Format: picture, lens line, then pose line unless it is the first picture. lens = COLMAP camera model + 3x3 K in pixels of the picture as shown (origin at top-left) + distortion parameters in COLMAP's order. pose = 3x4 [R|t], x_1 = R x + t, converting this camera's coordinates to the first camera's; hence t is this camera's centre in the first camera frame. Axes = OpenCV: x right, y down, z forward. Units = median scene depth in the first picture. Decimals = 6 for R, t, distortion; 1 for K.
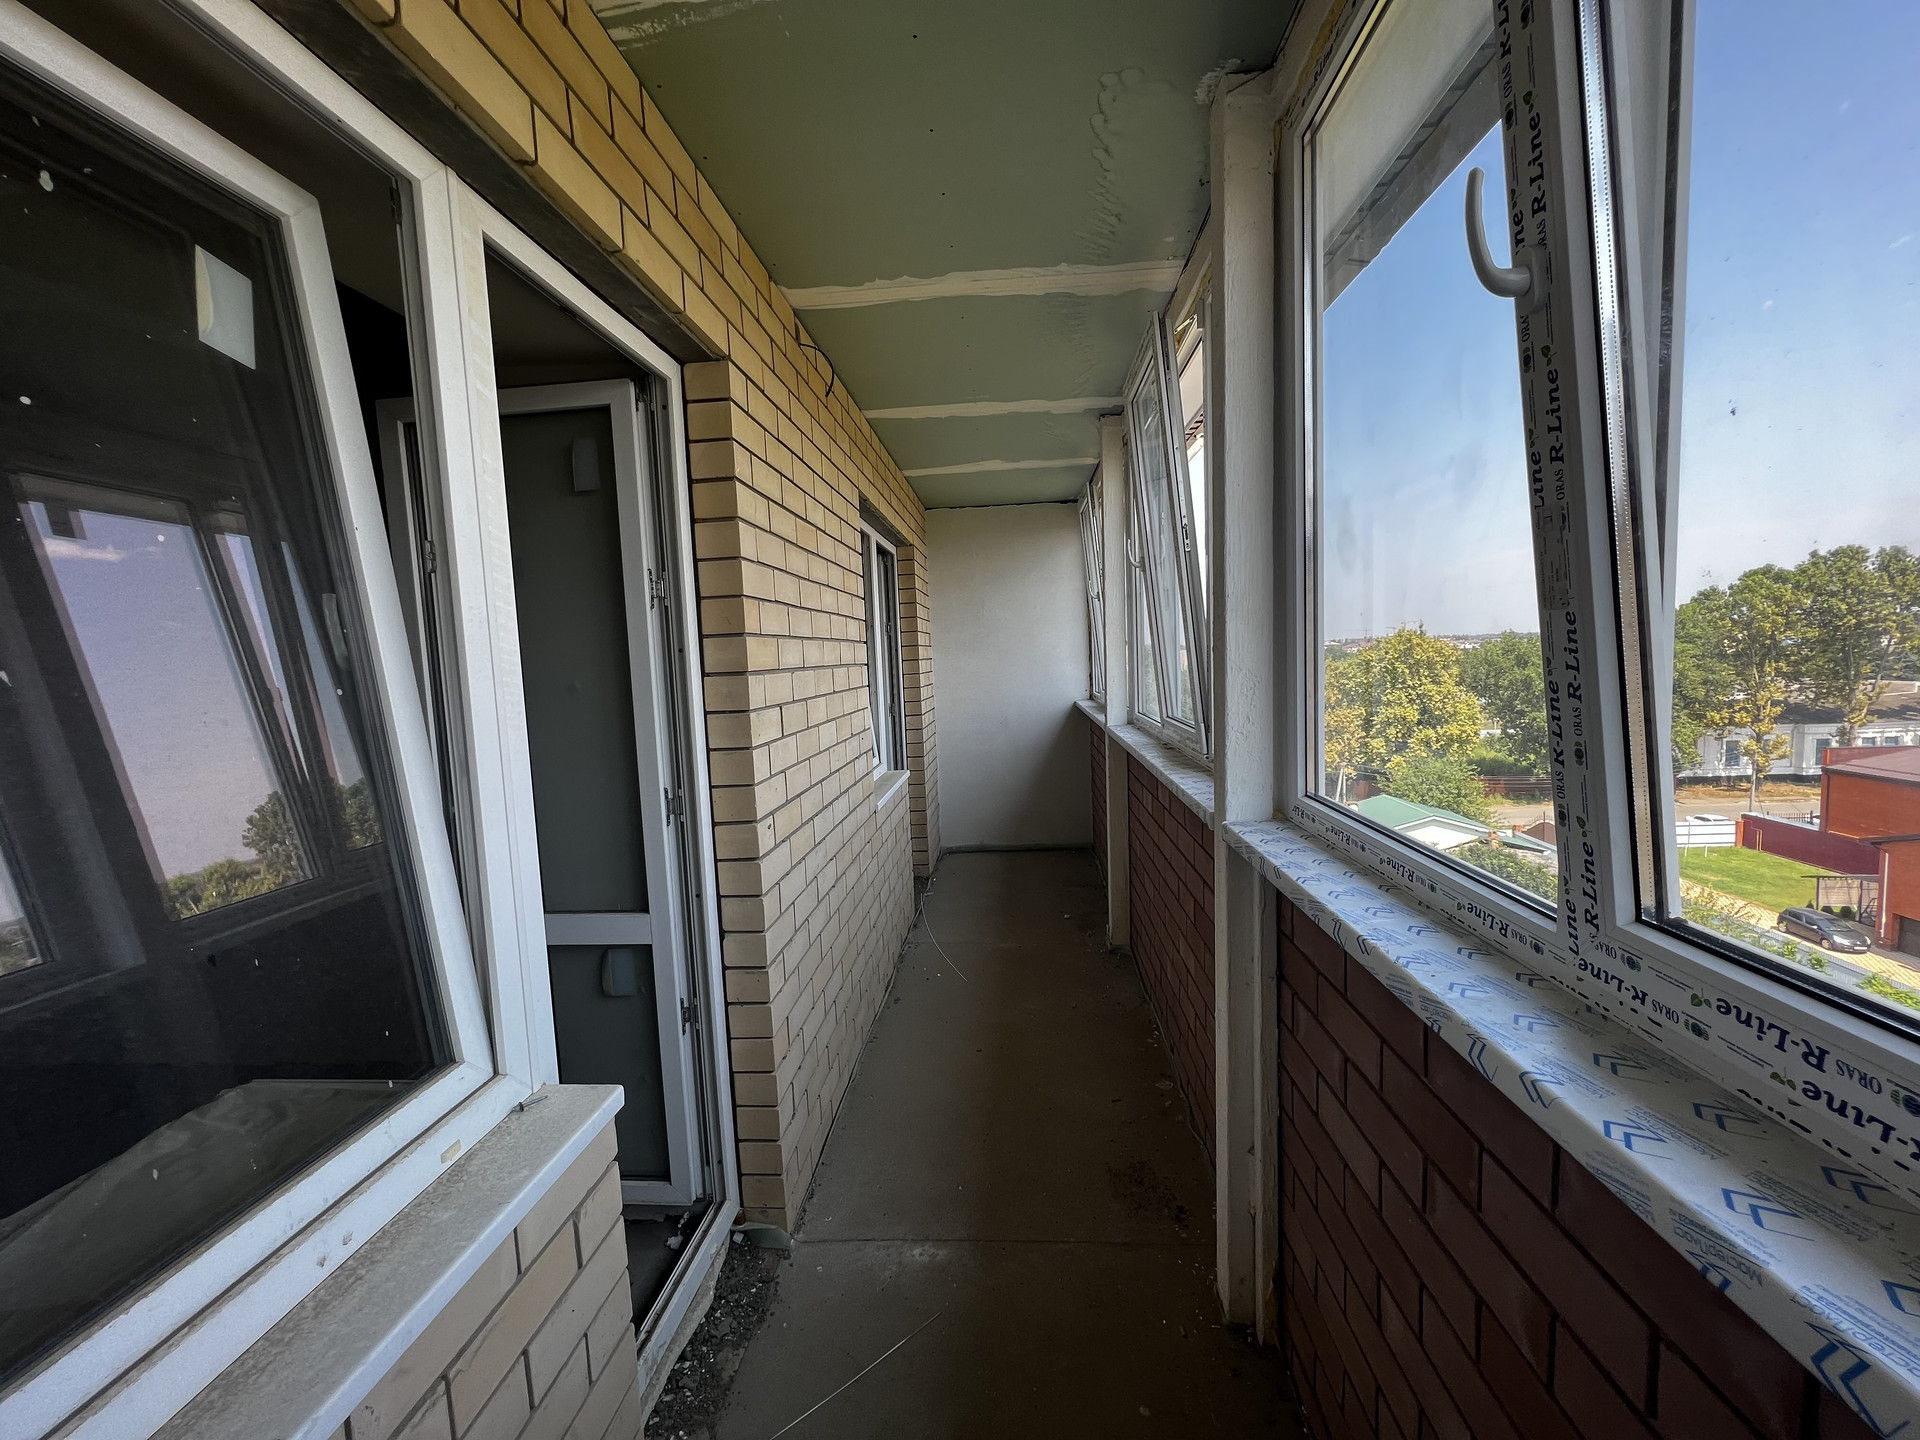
lens RADIAL K [[760.2, 0, 960.0], [0, 760.2, 720.0], [0, 0, 1]] dist [-0.001327, 0.000401]
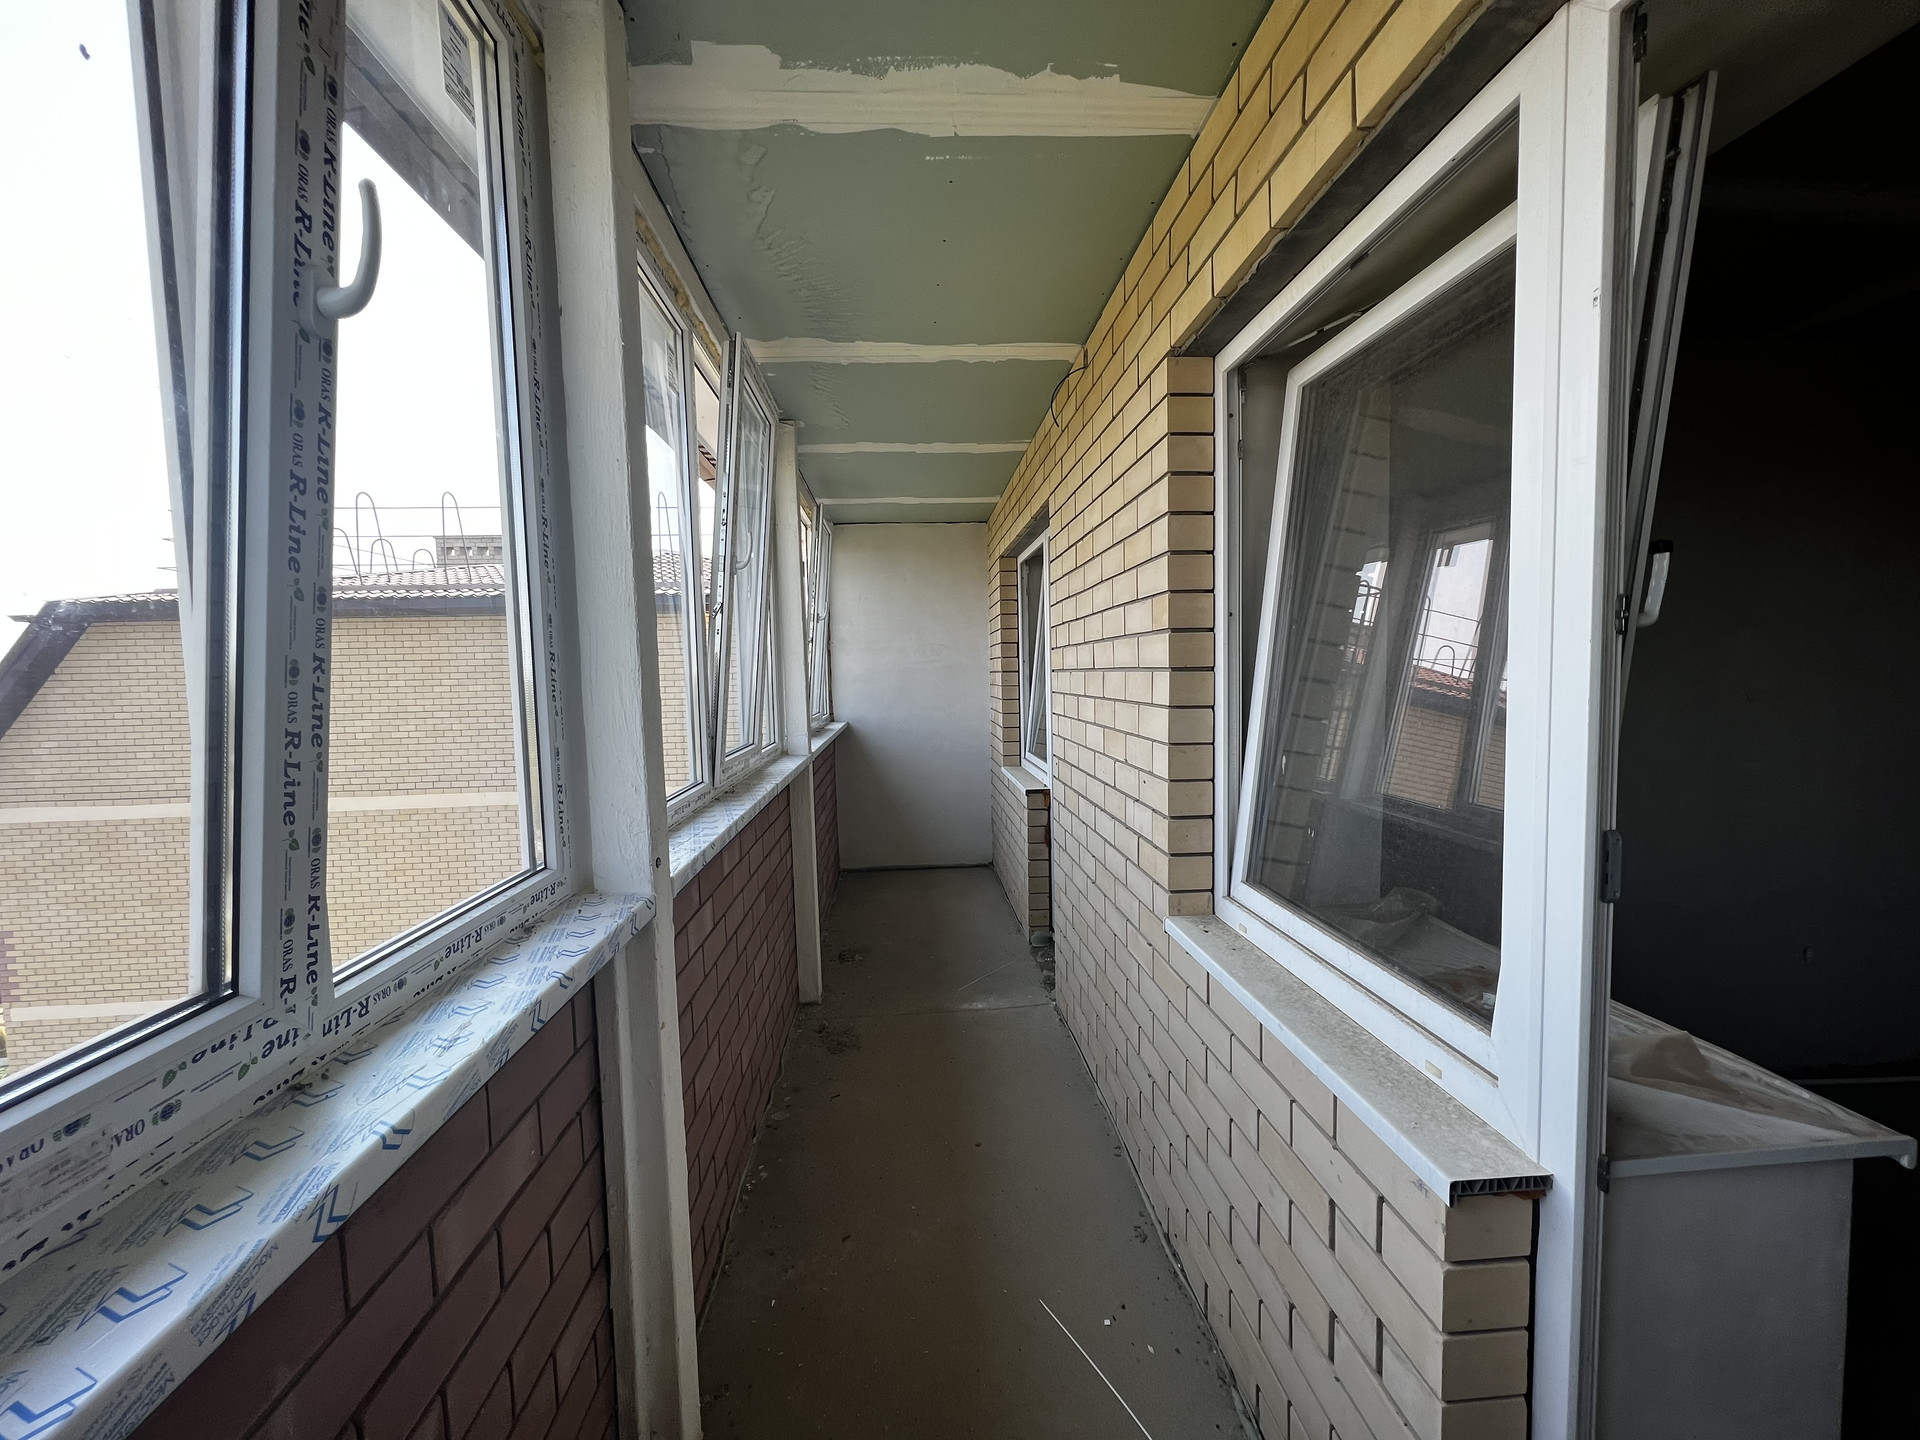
lens RADIAL K [[760.2, 0, 960.0], [0, 760.2, 720.0], [0, 0, 1]] dist [-0.001327, 0.000401]
pose [[-0.986870, 0.059999, -0.149957, 0.165296], [0.036206, 0.986994, 0.156628, -0.170284], [0.157404, 0.149142, -0.976207, 2.031060]]
